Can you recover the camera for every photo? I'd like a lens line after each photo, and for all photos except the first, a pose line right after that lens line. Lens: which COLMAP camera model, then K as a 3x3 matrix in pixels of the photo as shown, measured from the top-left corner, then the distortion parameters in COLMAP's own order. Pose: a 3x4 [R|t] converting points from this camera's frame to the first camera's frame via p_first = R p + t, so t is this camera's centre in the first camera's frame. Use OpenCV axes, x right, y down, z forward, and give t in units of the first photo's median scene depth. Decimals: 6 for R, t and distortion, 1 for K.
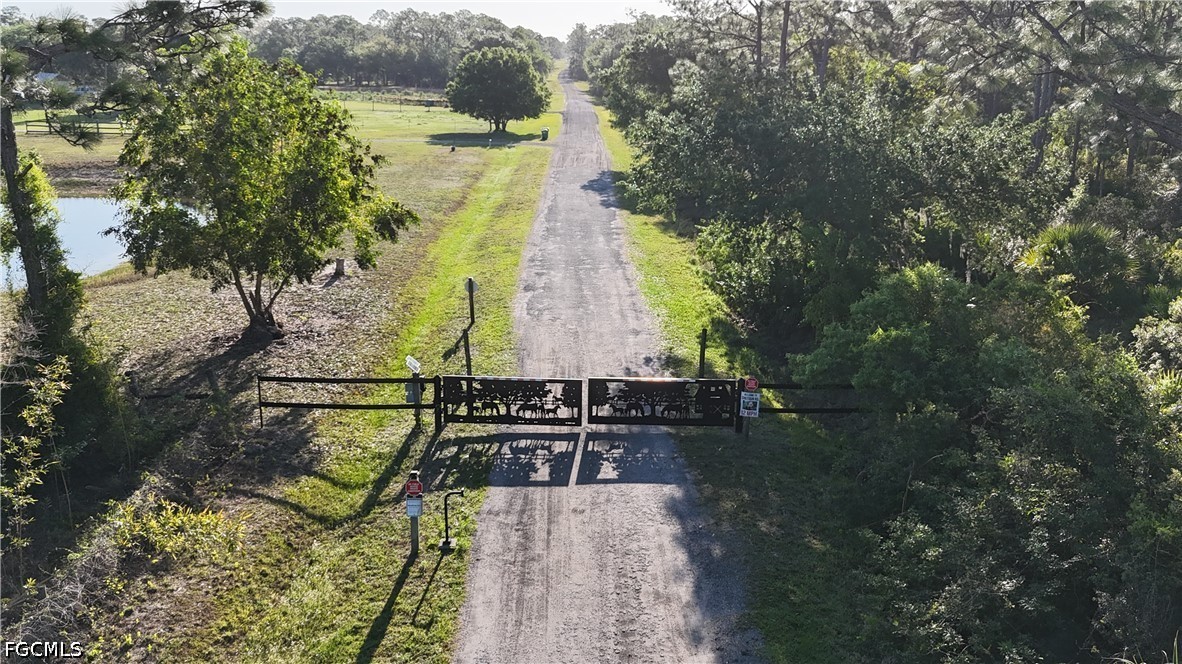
lens RADIAL K [[1061.2, 0, 591.9], [0, 1061.2, 341.4], [0, 0, 1]] dist [0.068875, -0.079815]
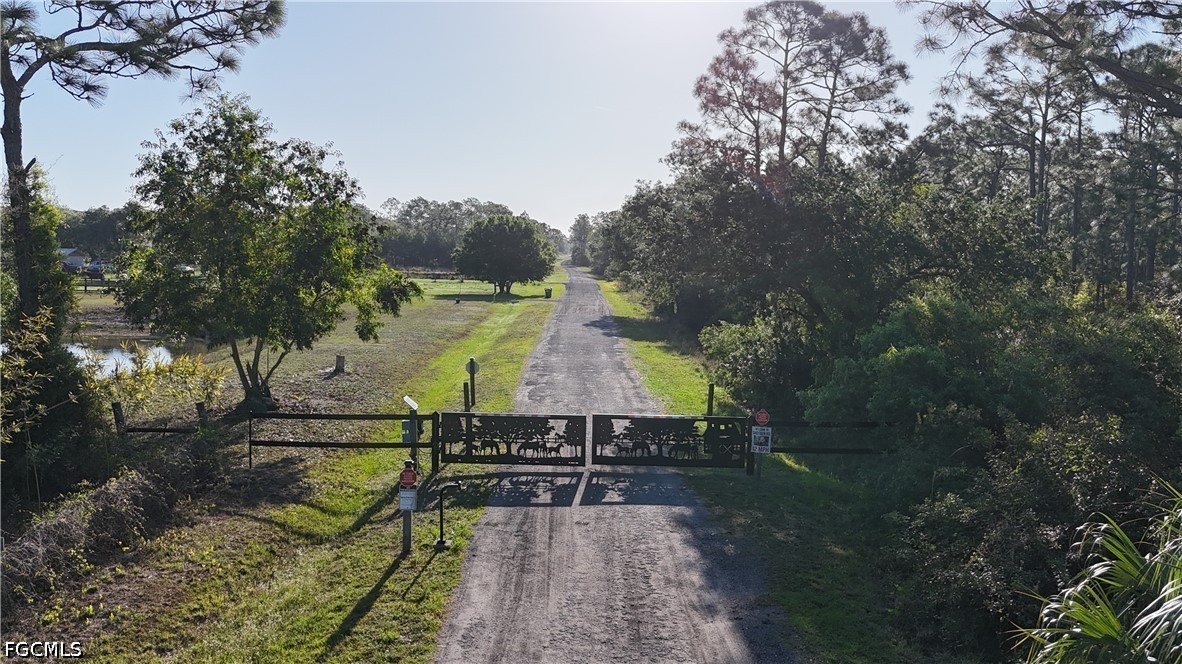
lens RADIAL K [[1061.2, 0, 592.9], [0, 1061.2, 330.2], [0, 0, 1]] dist [0.068875, -0.079815]
pose [[0.999996, 0.002789, -0.000672, -0.002675], [-0.002864, 0.983568, -0.180515, 0.138785], [0.000157, 0.180517, 0.983572, 0.039899]]
